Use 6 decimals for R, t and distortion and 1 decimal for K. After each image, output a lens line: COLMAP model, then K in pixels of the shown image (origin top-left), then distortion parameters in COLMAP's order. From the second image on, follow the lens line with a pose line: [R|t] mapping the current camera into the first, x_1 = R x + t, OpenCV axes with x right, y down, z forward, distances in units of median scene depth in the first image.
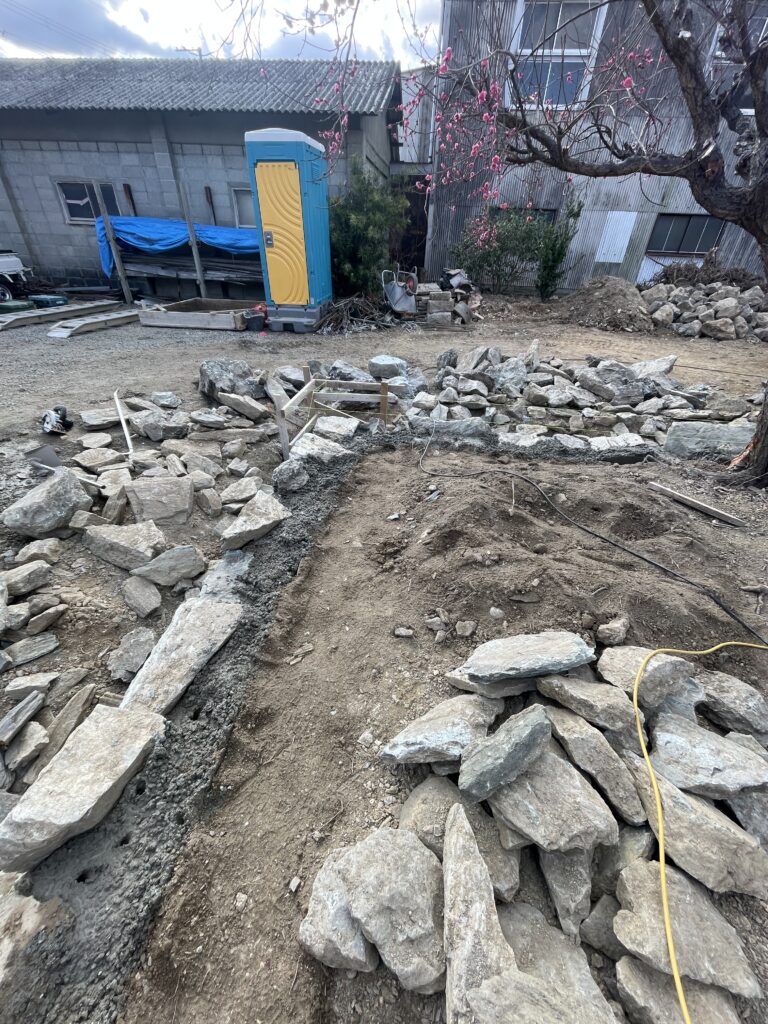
lens RADIAL K [[411.7, 0, 379.5], [0, 411.7, 511.6], [0, 0, 1]] dist [-0.001079, 0.000661]
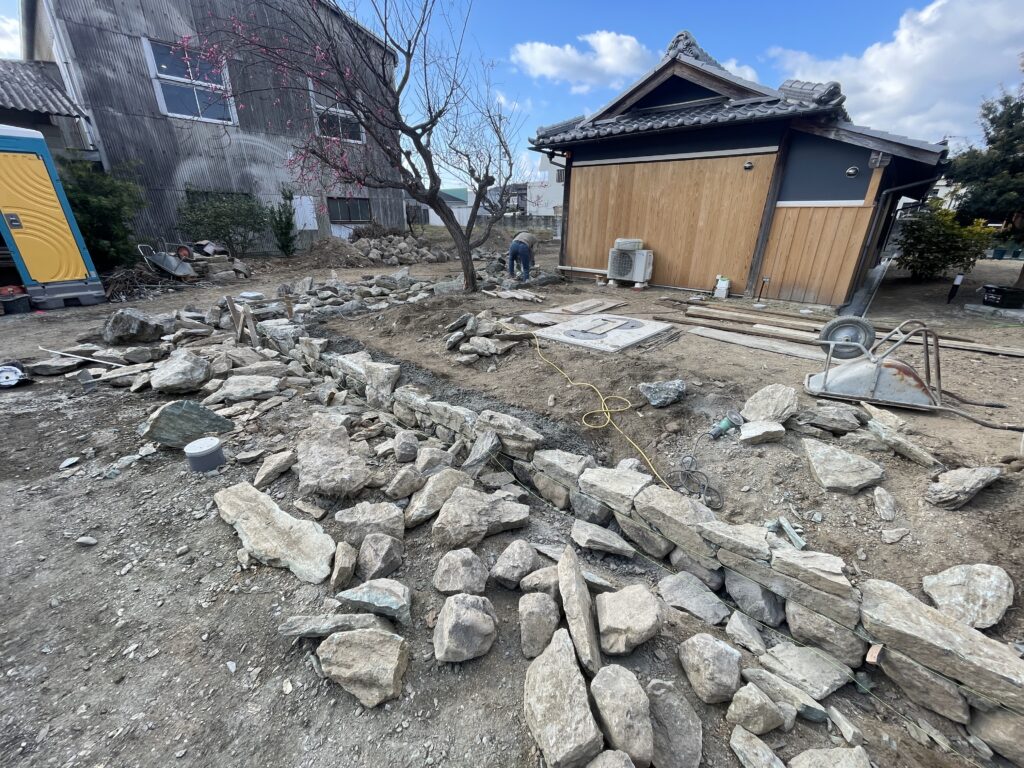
lens RADIAL K [[411.7, 0, 512.5], [0, 411.7, 389.9], [0, 0, 1]] dist [-0.001079, 0.000661]
pose [[0.573197, -0.343059, 0.744148, -0.369292], [0.472719, 0.880227, 0.041670, 0.164136], [-0.669315, 0.327888, 0.666714, -0.243317]]
